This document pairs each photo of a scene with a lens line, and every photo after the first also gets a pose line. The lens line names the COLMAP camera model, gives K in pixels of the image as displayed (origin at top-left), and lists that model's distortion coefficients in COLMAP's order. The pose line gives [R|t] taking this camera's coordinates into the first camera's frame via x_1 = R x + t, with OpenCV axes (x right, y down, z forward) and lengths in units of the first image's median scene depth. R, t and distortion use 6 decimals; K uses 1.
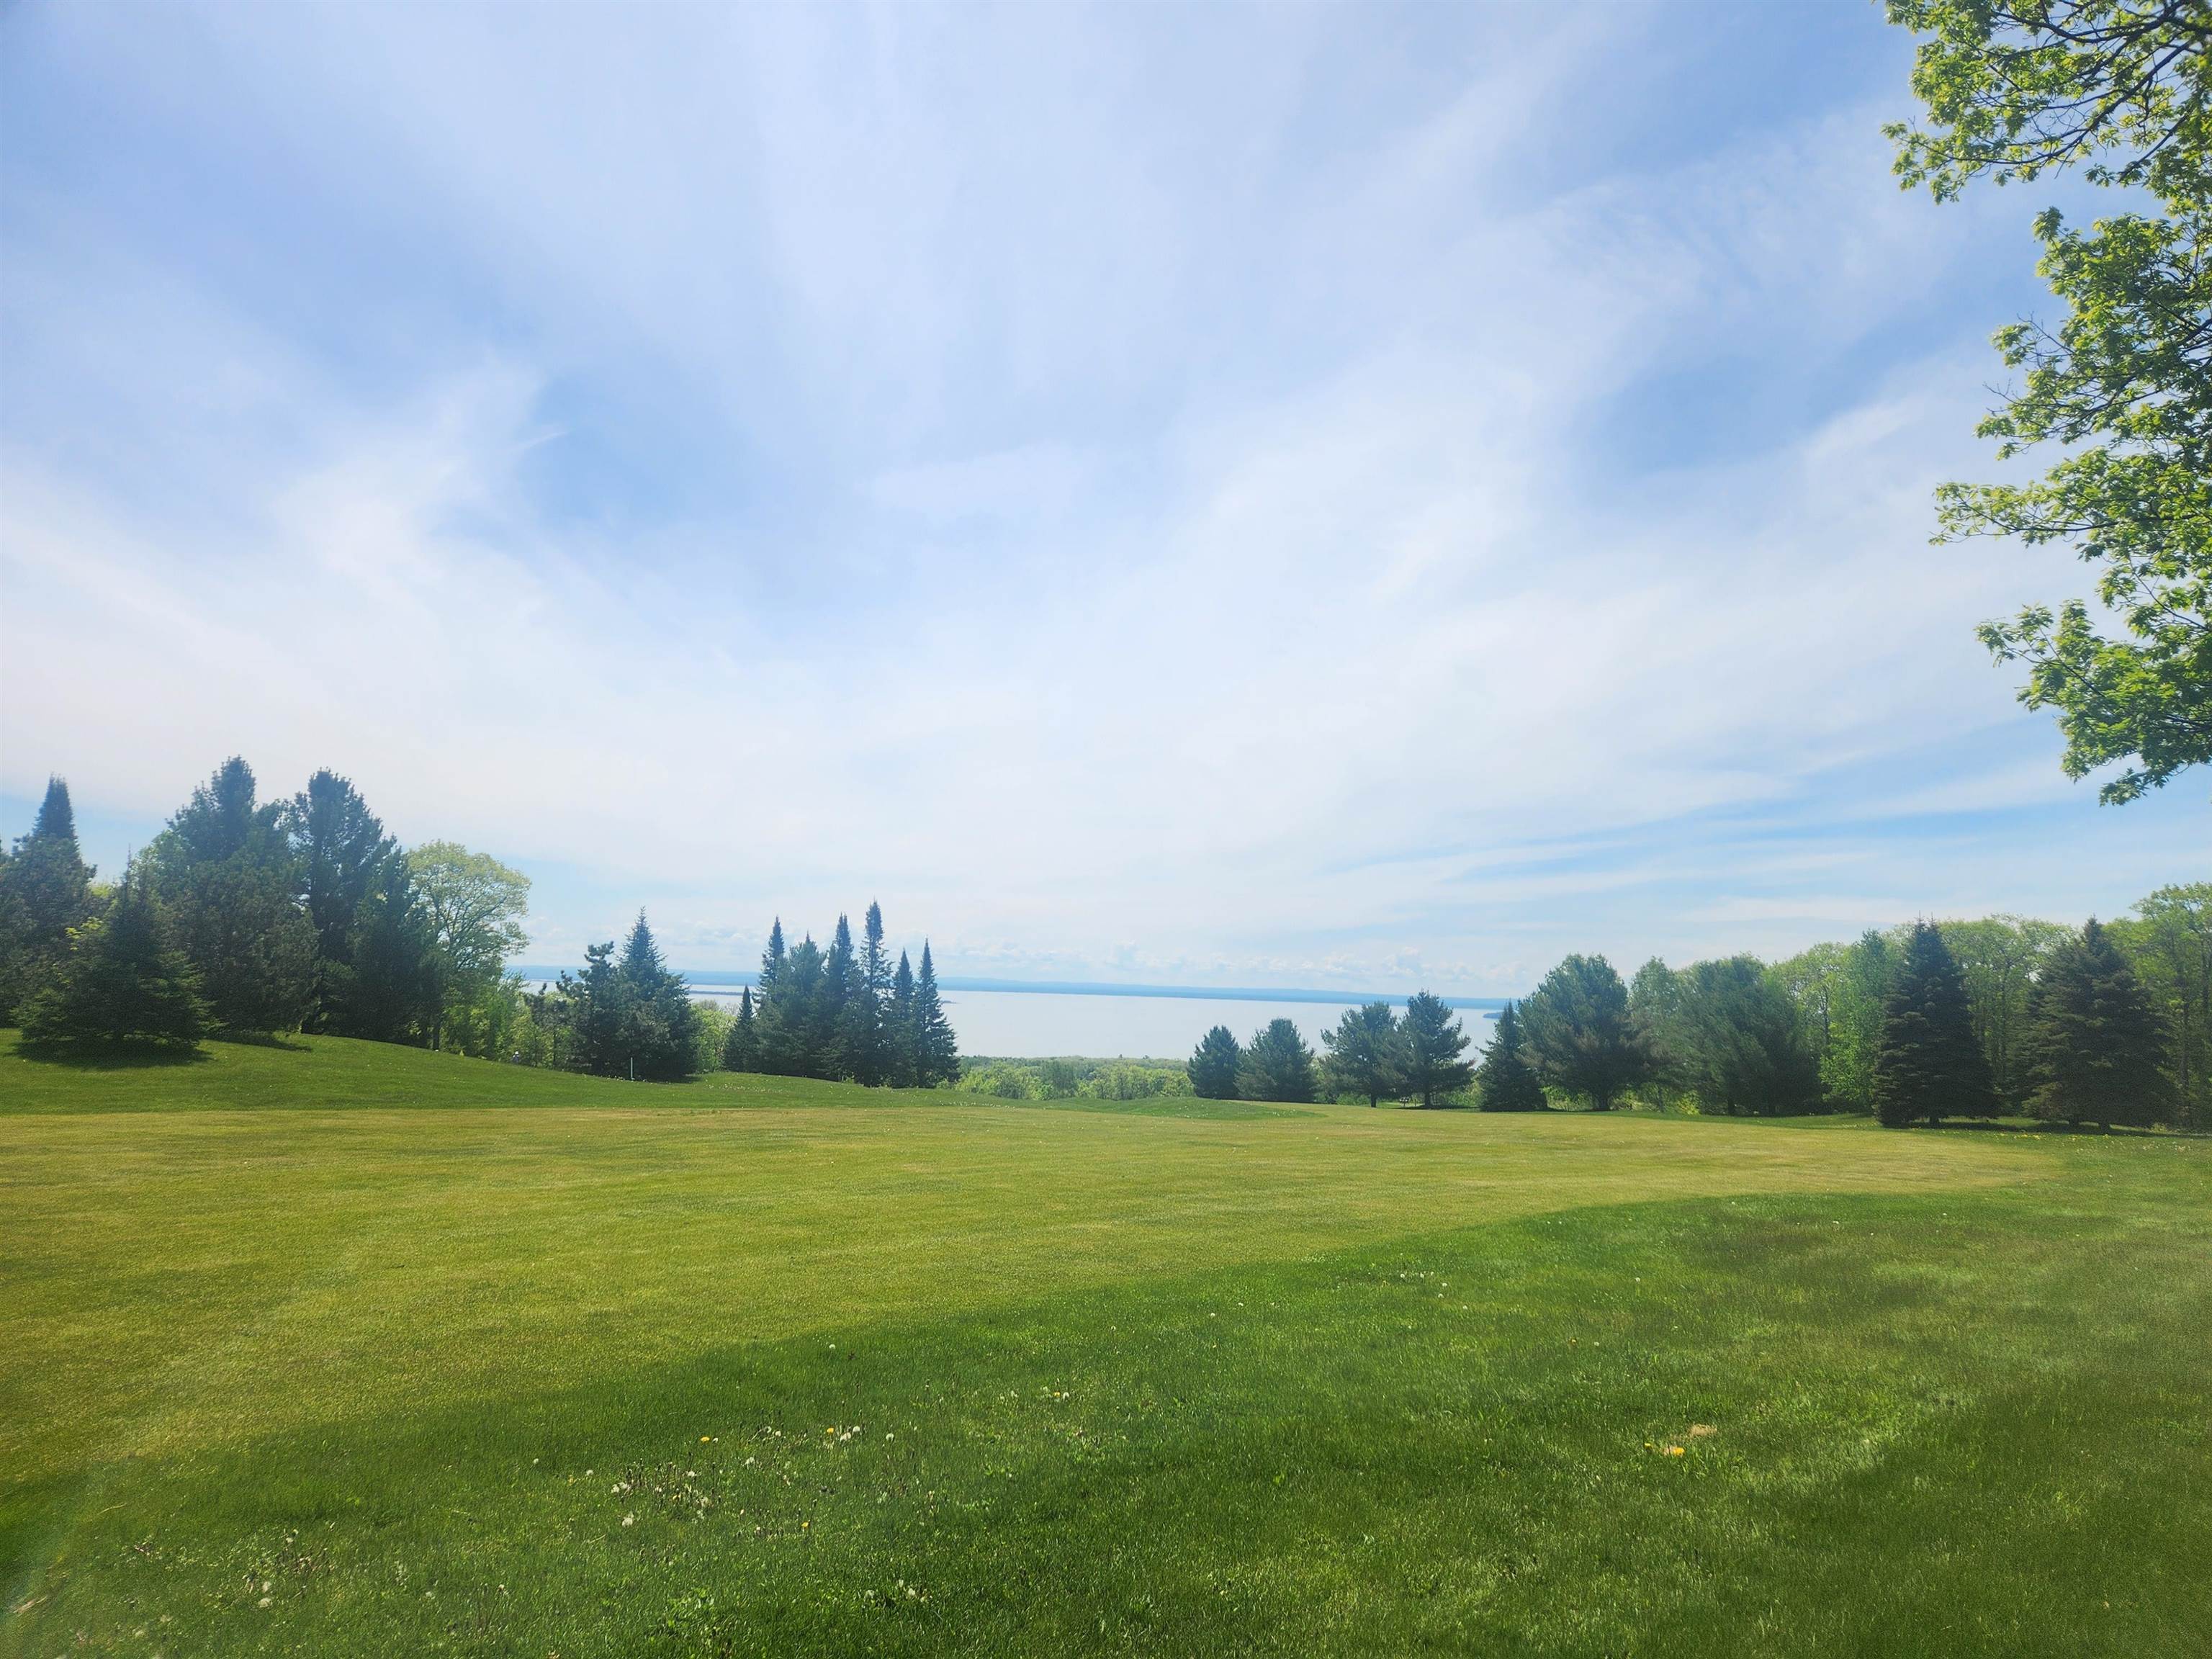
lens RADIAL K [[1442.0, 0, 1129.2], [0, 1442.0, 823.7], [0, 0, 1]] dist [0.080679, -0.064580]
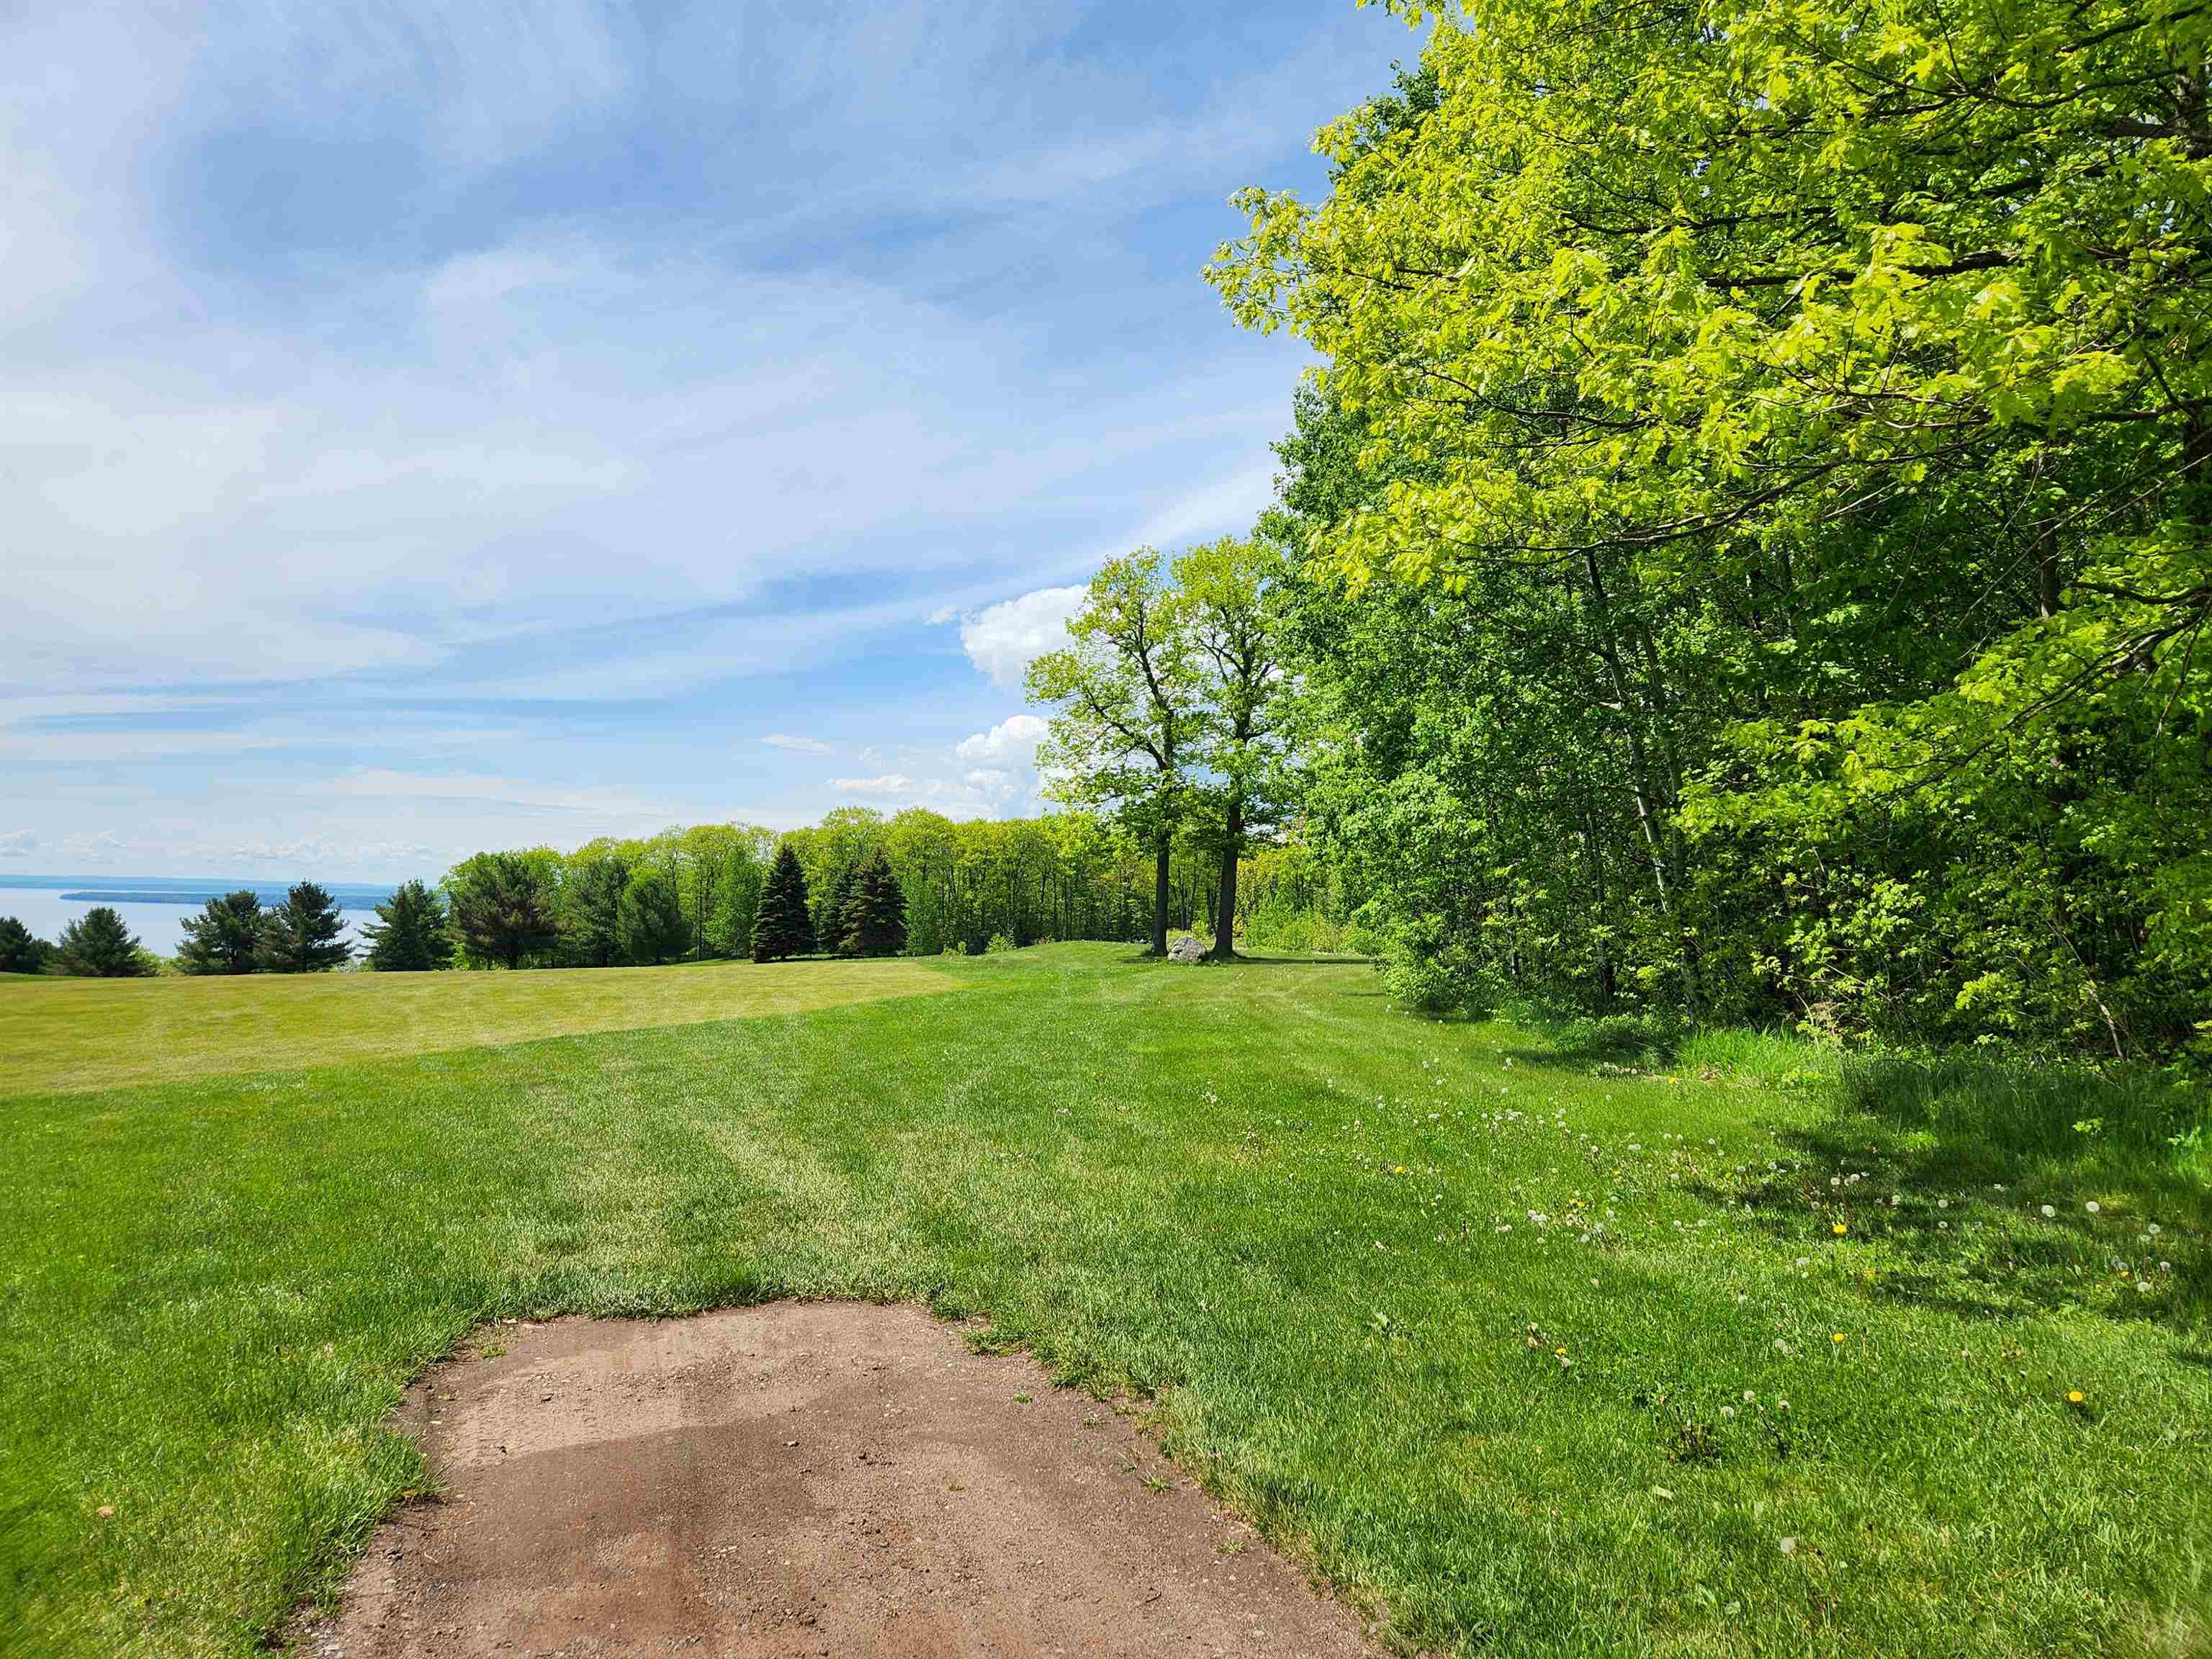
lens RADIAL K [[1475.5, 0, 1133.8], [0, 1475.5, 820.5], [0, 0, 1]] dist [0.087109, -0.076608]
pose [[0.644673, 0.026231, 0.764008, -0.618074], [-0.090425, 0.995011, 0.042138, -0.082409], [-0.759091, -0.096251, 0.643829, -0.499711]]
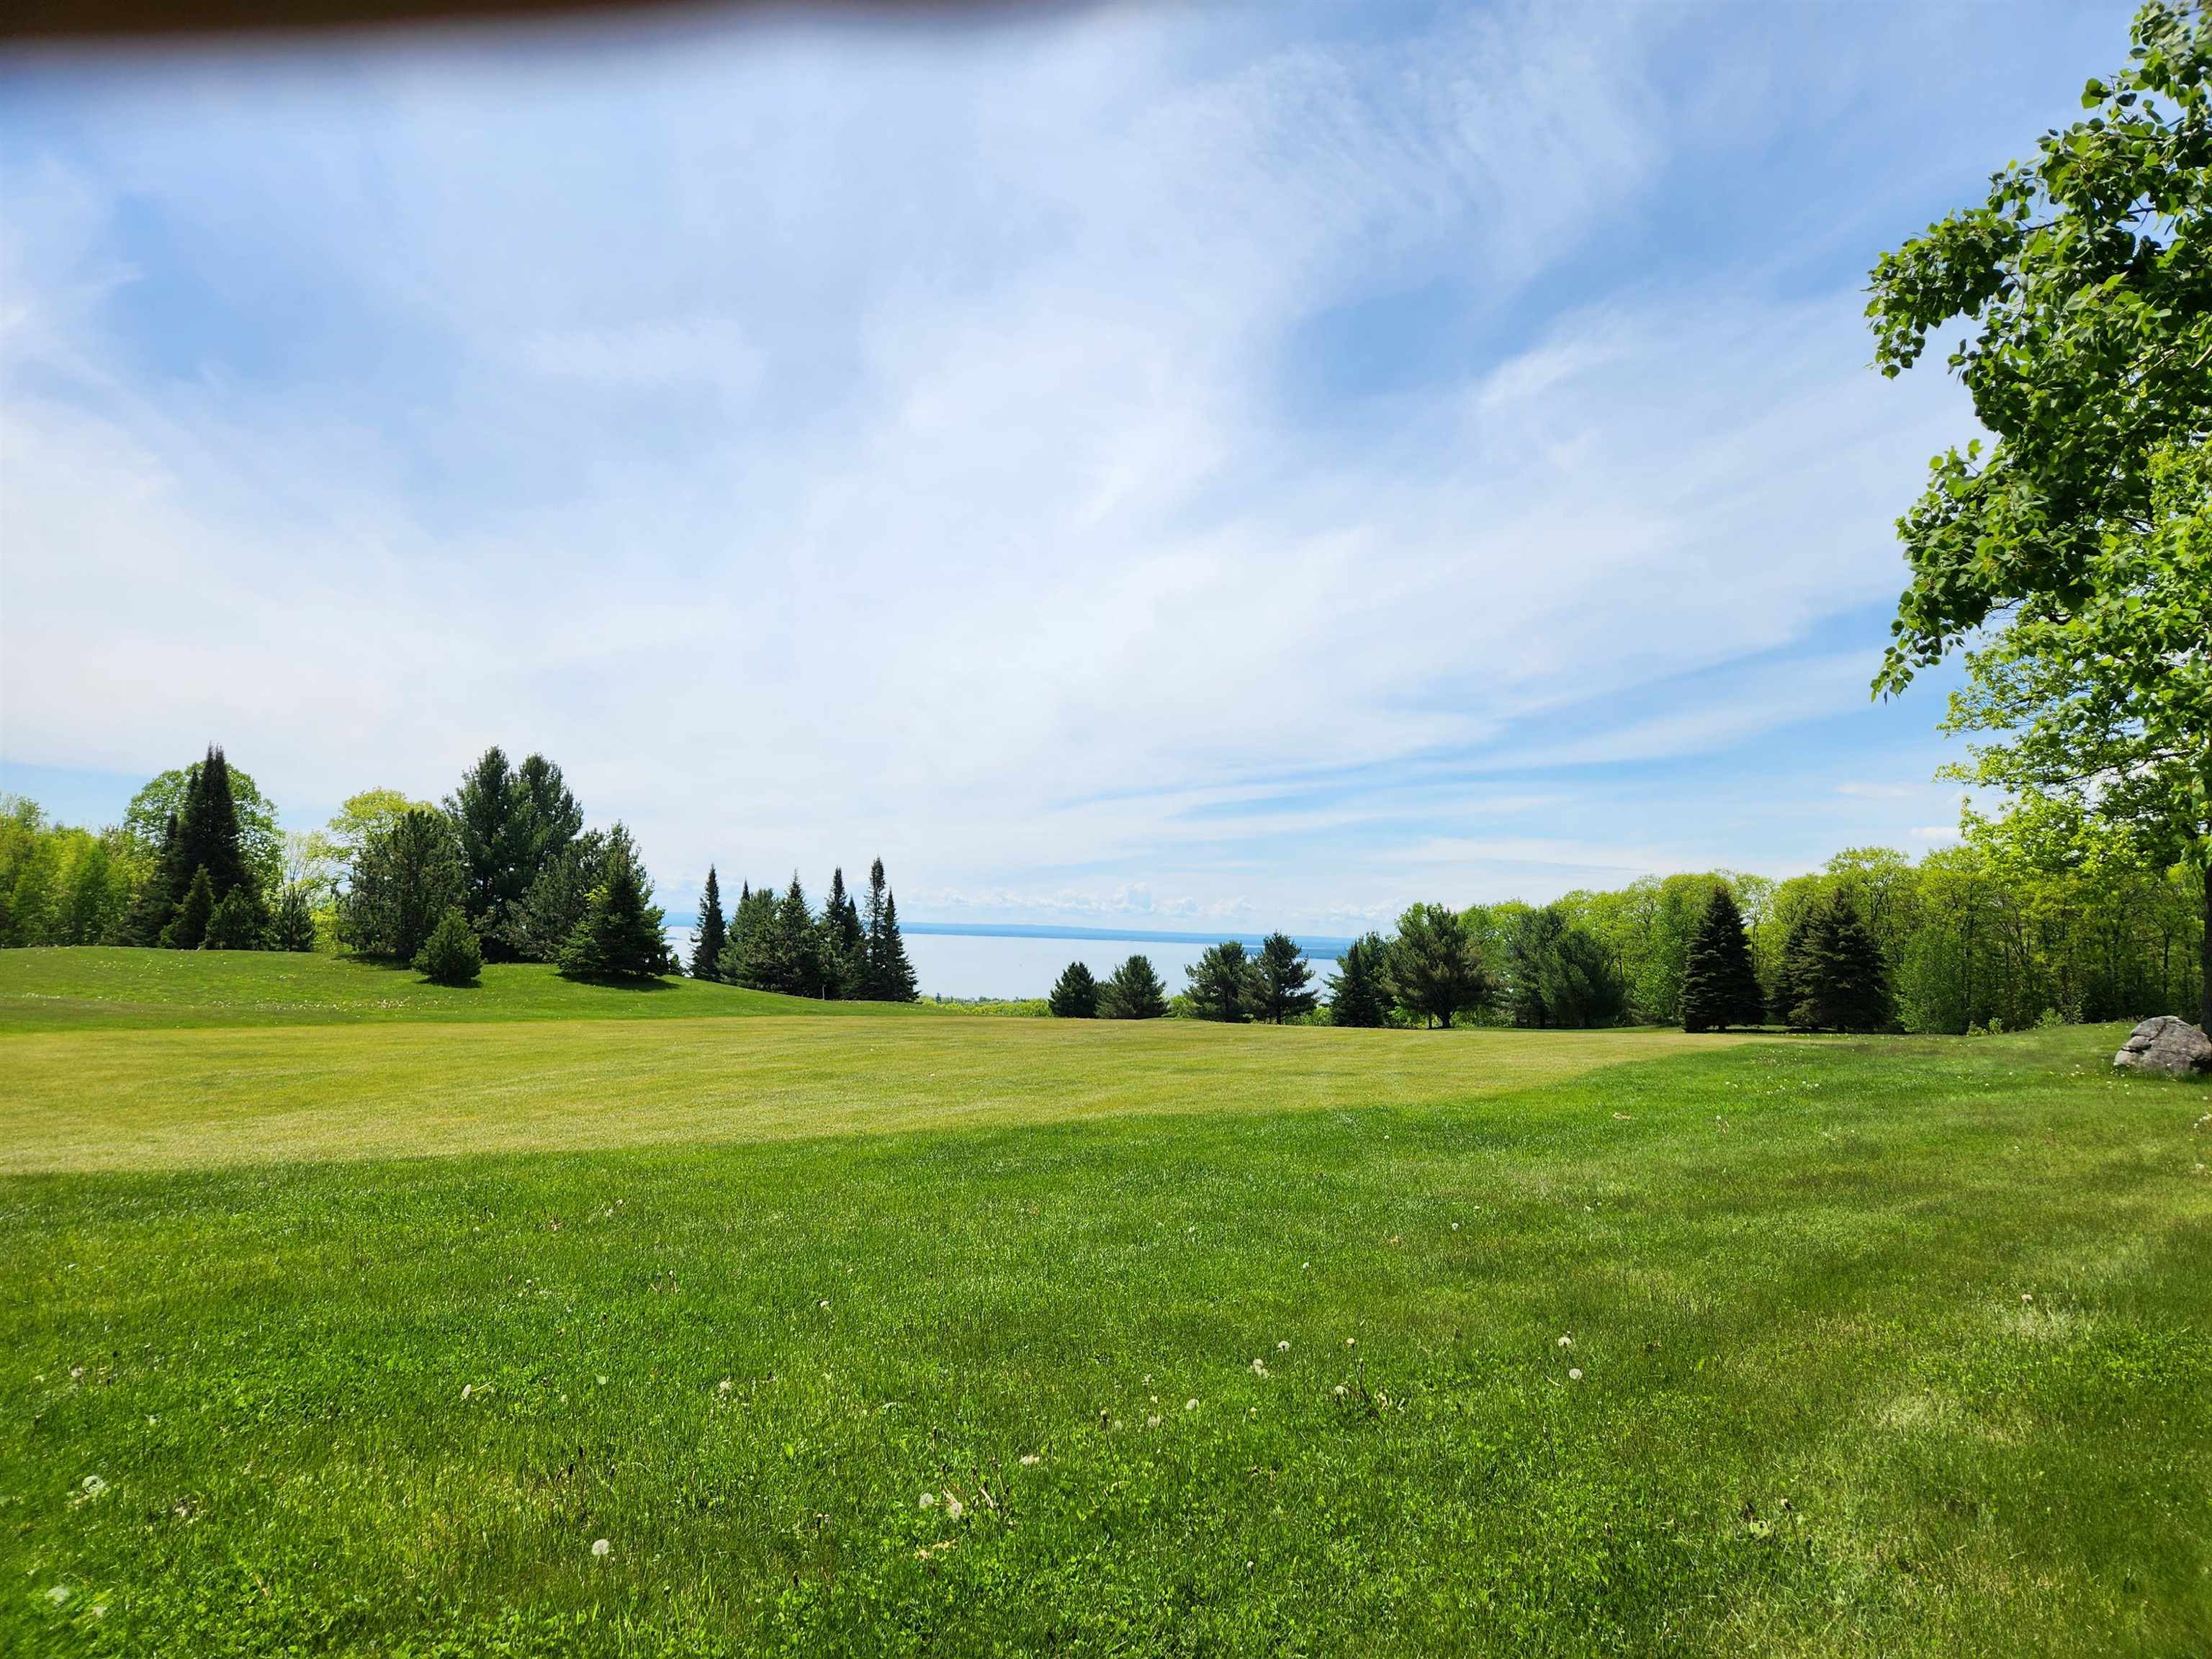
lens RADIAL K [[1475.5, 0, 1102.5], [0, 1475.5, 822.4], [0, 0, 1]] dist [0.087109, -0.076608]
pose [[0.984960, 0.013259, 0.172274, -0.330727], [-0.020965, 0.998856, 0.042989, -0.049355], [-0.171507, -0.045954, 0.984111, -0.343668]]
